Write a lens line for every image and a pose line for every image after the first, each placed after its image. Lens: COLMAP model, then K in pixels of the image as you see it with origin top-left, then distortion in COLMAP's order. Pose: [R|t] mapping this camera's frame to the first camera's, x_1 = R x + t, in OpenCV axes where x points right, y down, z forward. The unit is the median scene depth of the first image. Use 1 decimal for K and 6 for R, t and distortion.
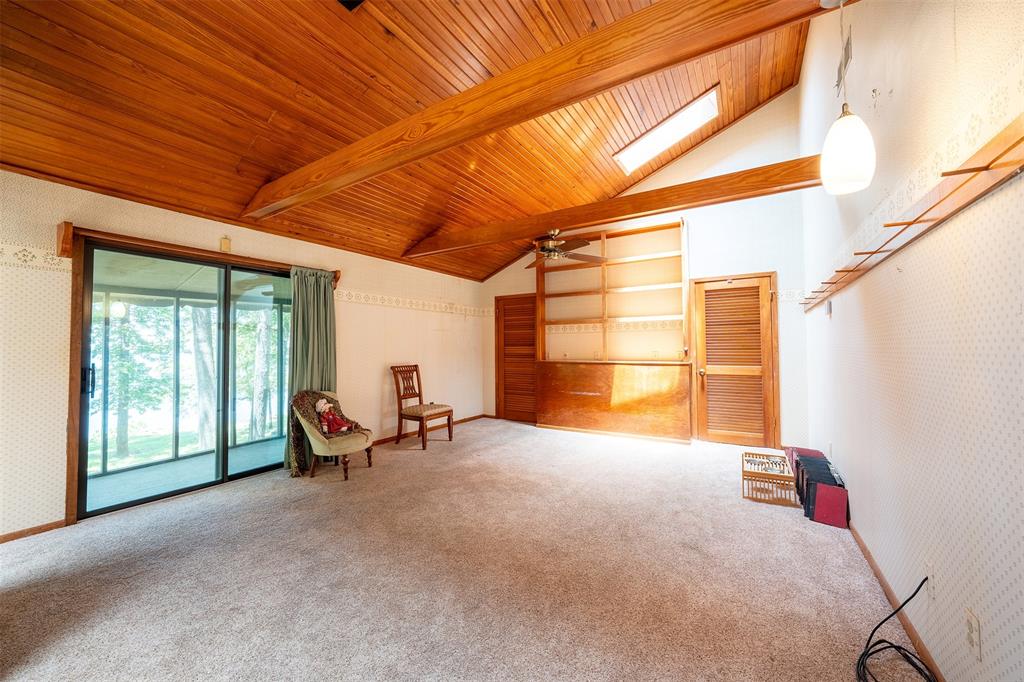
lens RADIAL K [[378.7, 0, 512.0], [0, 378.7, 341.0], [0, 0, 1]] dist [-0.000356, -0.000016]
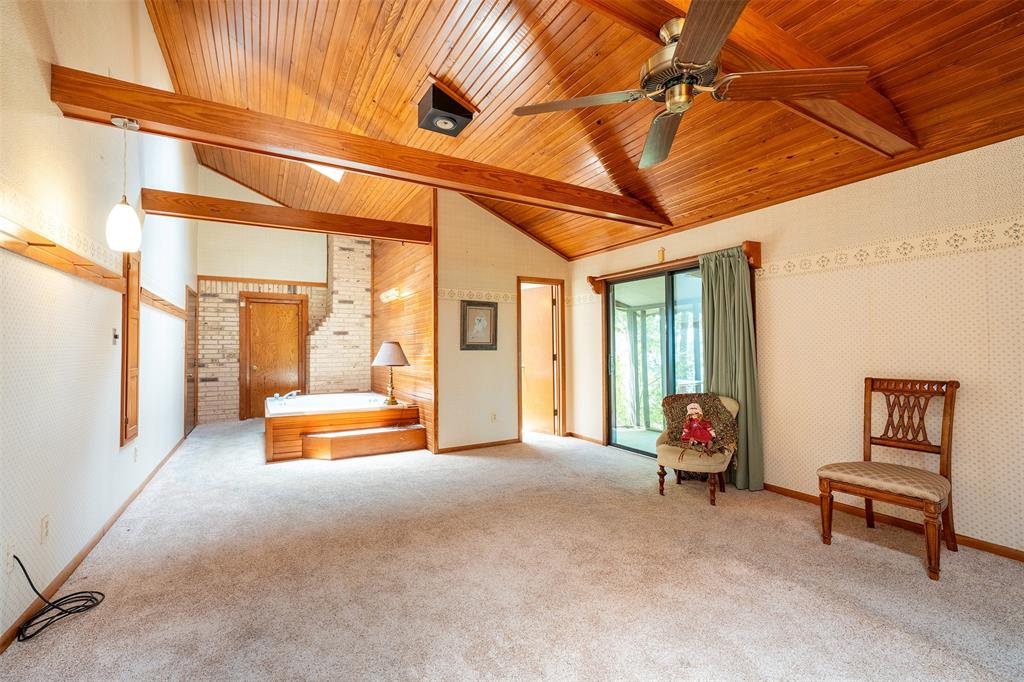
lens RADIAL K [[437.2, 0, 512.0], [0, 437.2, 341.0], [0, 0, 1]] dist [0.000414, 0.000062]
pose [[-0.463088, -0.001240, -0.886311, 0.559180], [0.024961, 0.999584, -0.014441, 0.013967], [0.885961, -0.028811, -0.462865, 1.045854]]
